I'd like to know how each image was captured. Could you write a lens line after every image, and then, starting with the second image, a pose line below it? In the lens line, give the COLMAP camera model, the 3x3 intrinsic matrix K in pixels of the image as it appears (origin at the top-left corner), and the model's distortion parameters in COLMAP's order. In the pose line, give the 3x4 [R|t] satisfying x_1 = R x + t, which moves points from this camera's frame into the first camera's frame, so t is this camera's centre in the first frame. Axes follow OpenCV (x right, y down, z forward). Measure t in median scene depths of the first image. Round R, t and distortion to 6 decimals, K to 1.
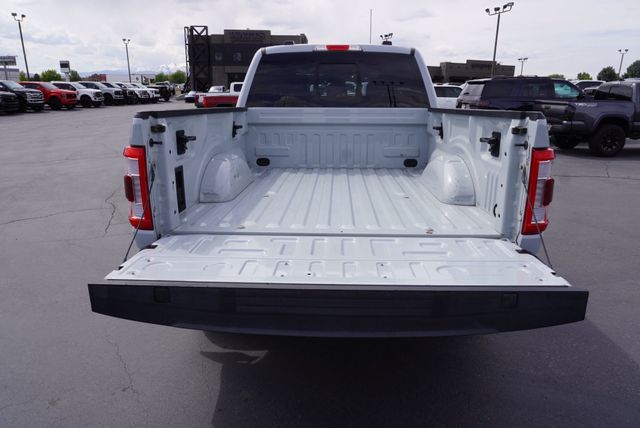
lens RADIAL K [[423.0, 0, 322.7], [0, 423.0, 214.6], [0, 0, 1]] dist [-0.045663, 0.037316]
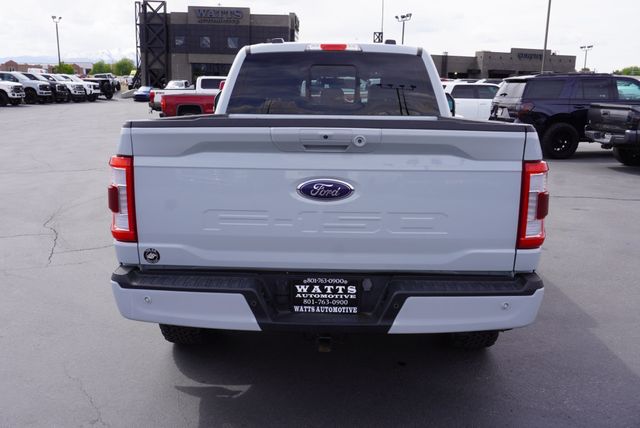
lens RADIAL K [[575.6, 0, 321.9], [0, 575.6, 217.2], [0, 0, 1]] dist [0.008123, 0.009863]
pose [[0.999949, 0.007171, 0.007096, 0.005656], [-0.006699, 0.997903, -0.064381, 0.030609], [-0.007542, 0.064331, 0.997900, -0.162803]]
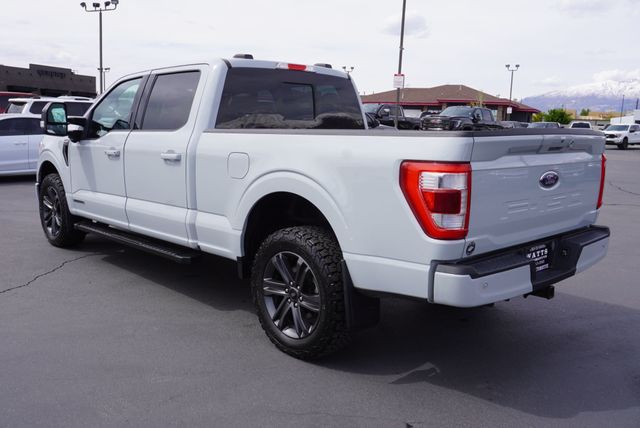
lens RADIAL K [[575.6, 0, 319.0], [0, 575.6, 213.7], [0, 0, 1]] dist [0.008123, 0.009863]
pose [[0.695234, -0.099315, 0.711889, -0.855290], [0.173799, 0.984247, -0.032422, -0.021373], [-0.697455, 0.146267, 0.701543, 0.102589]]
